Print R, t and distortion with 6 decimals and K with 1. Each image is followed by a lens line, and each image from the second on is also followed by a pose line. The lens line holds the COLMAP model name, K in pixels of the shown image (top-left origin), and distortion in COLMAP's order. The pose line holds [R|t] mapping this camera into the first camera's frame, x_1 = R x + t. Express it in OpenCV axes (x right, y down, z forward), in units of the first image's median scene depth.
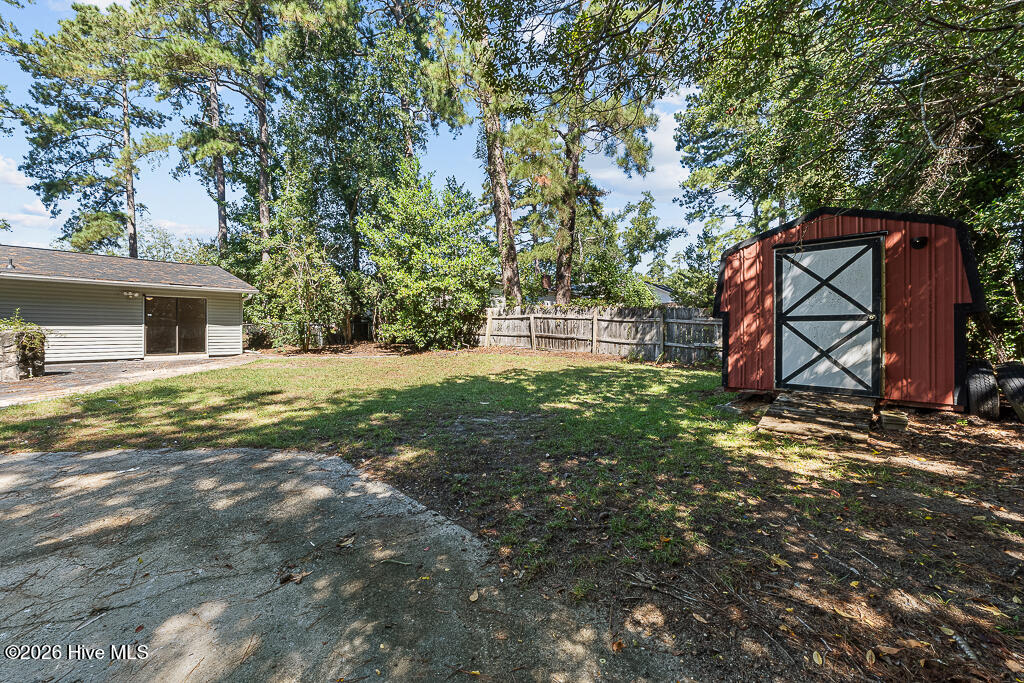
lens RADIAL K [[436.3, 0, 506.6], [0, 436.3, 338.5], [0, 0, 1]] dist [-0.005807, -0.000567]
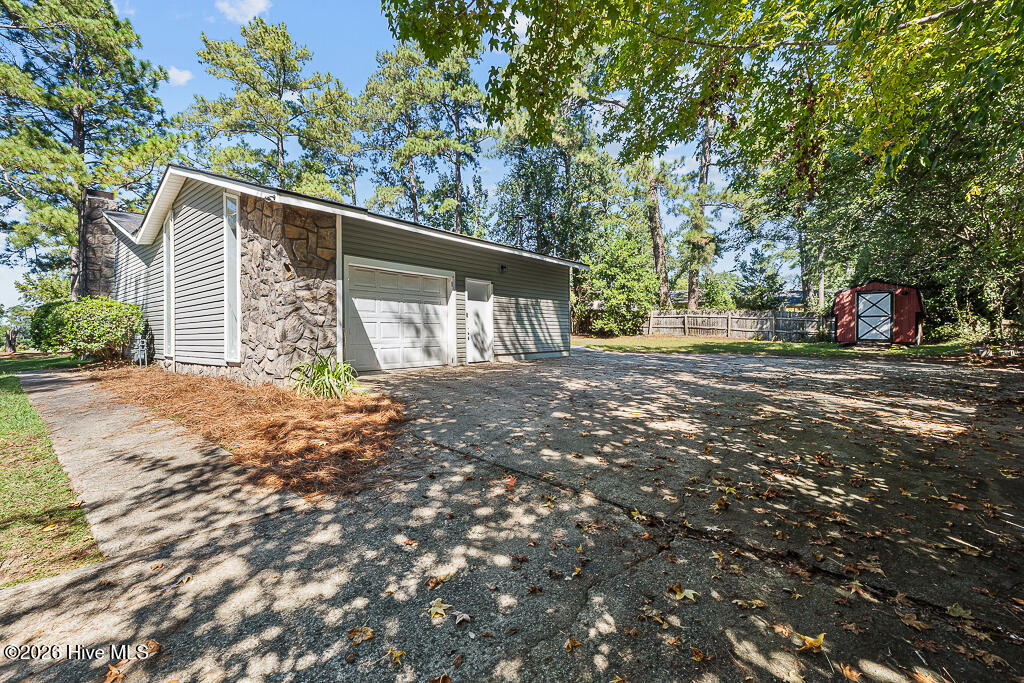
lens RADIAL K [[436.3, 0, 515.0], [0, 436.3, 339.7], [0, 0, 1]] dist [-0.005807, -0.000567]
pose [[0.999929, 0.001005, -0.011848, -0.586581], [-0.000981, 0.999997, 0.002039, 0.038477], [0.011850, -0.002027, 0.999928, -0.694350]]
